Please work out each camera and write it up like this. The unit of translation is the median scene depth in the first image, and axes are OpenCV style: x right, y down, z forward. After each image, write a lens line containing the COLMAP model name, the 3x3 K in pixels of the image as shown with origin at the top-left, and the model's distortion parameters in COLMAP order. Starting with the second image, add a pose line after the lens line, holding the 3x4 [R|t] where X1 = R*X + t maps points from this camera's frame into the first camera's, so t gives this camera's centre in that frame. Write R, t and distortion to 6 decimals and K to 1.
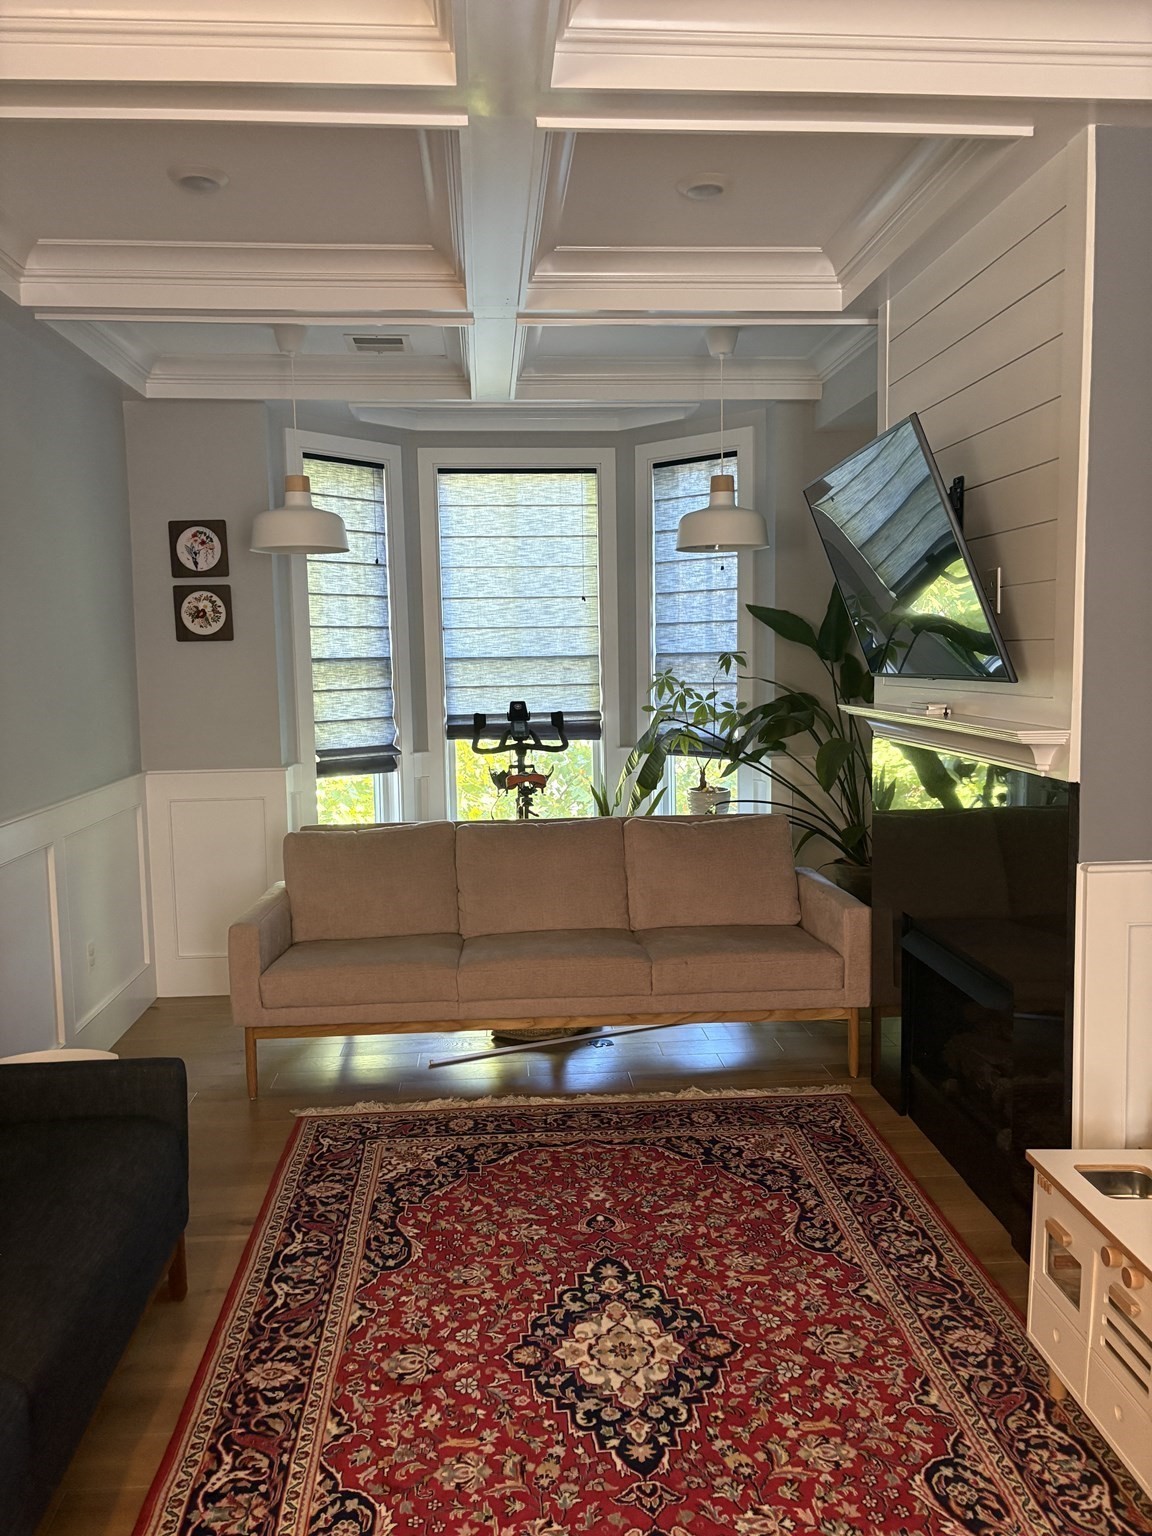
lens RADIAL K [[1163.5, 0, 567.8], [0, 1163.5, 766.3], [0, 0, 1]] dist [0.045048, -0.048115]
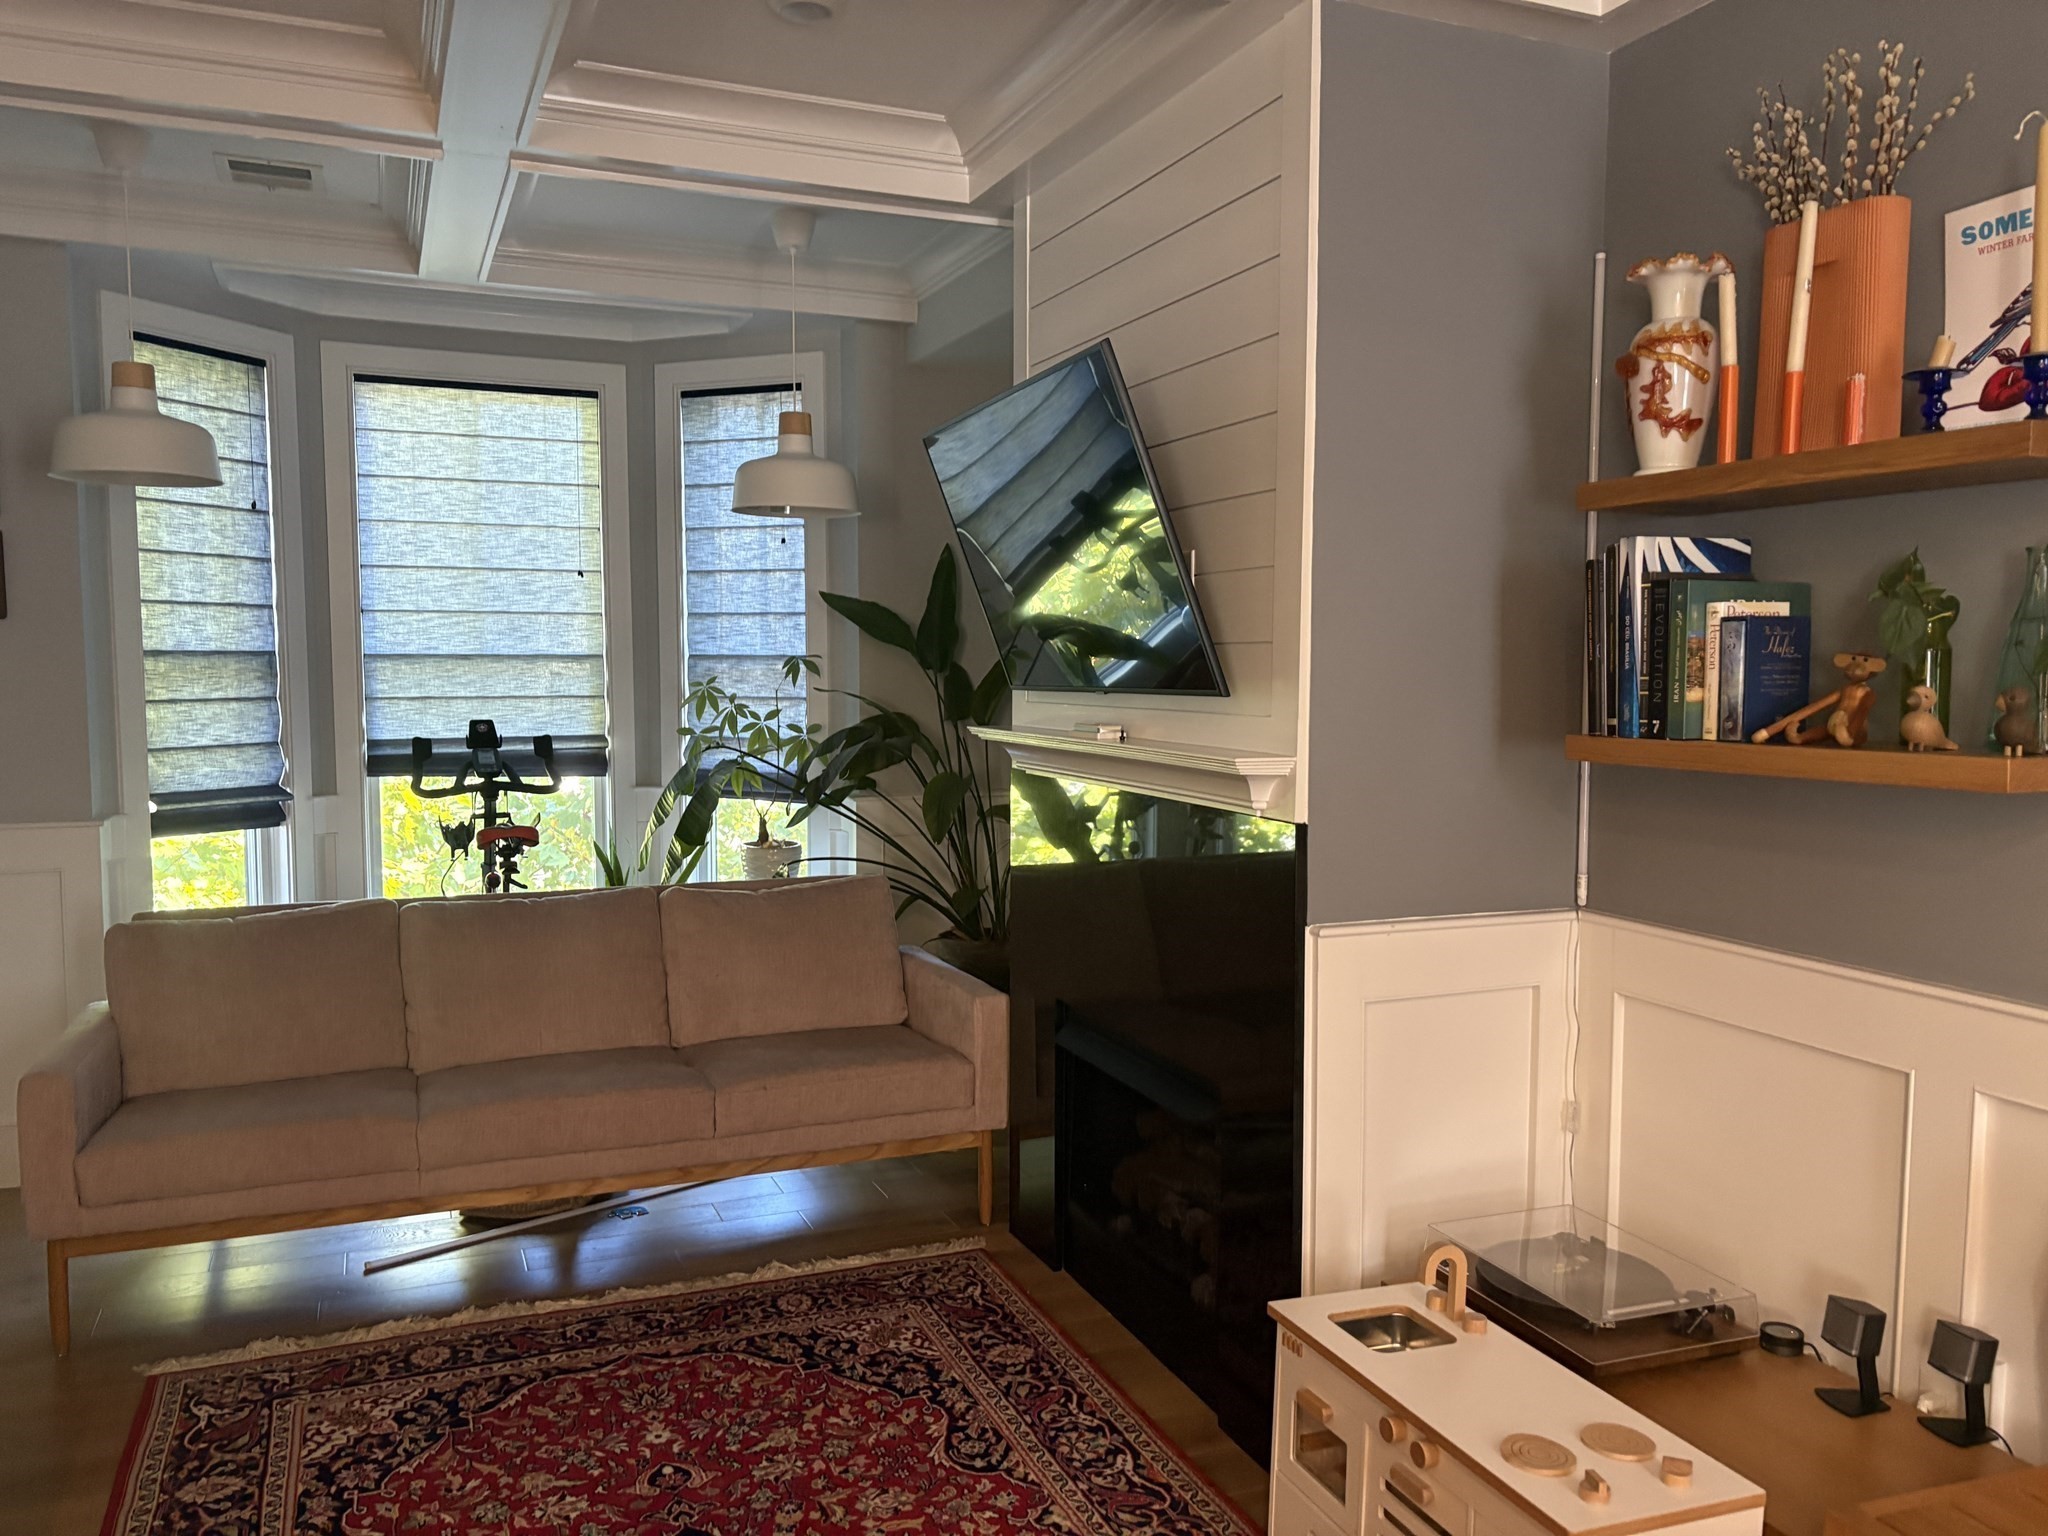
lens RADIAL K [[1551.4, 0, 1025.6], [0, 1551.4, 779.1], [0, 0, 1]] dist [0.045048, -0.048115]
pose [[0.946854, -0.003771, 0.321642, -0.053516], [0.011295, 0.999704, -0.021529, 0.003025], [-0.321466, 0.024018, 0.946617, 0.045750]]
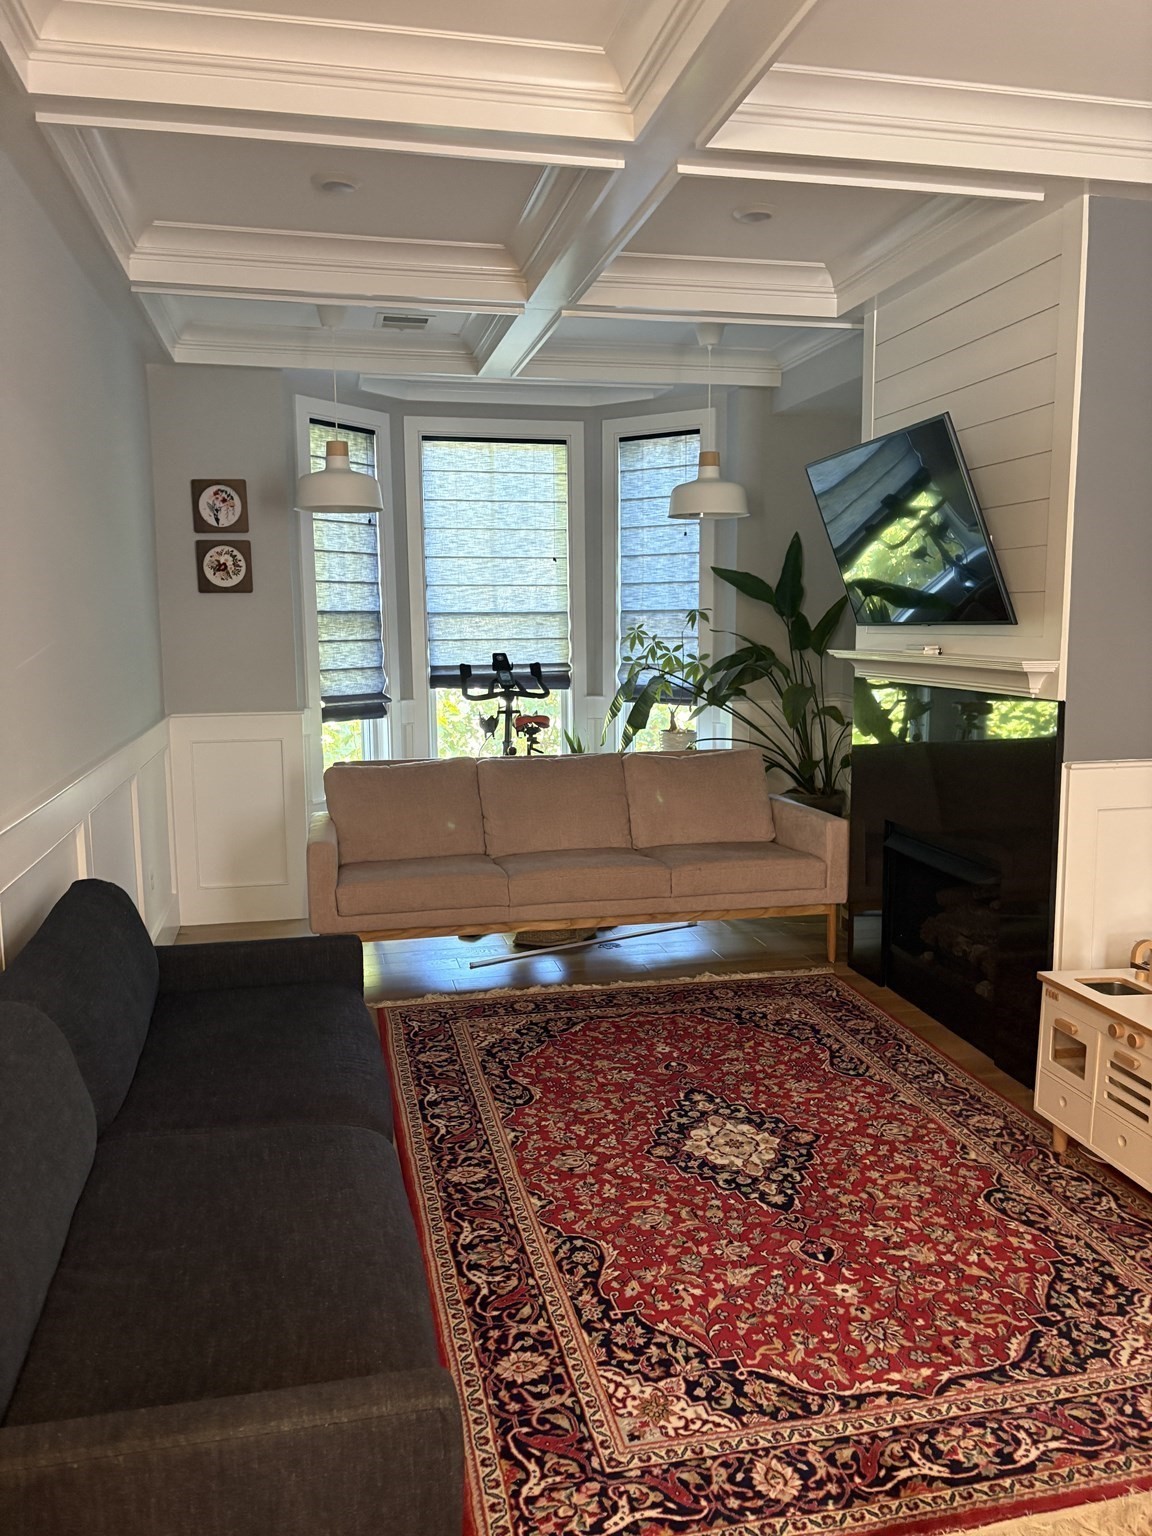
lens RADIAL K [[1163.5, 0, 572.7], [0, 1163.5, 772.7], [0, 0, 1]] dist [0.045048, -0.048115]
pose [[0.989535, -0.010673, 0.143896, -0.200175], [0.005948, 0.999430, 0.033226, 0.031788], [-0.144169, -0.032023, 0.989035, -0.148231]]
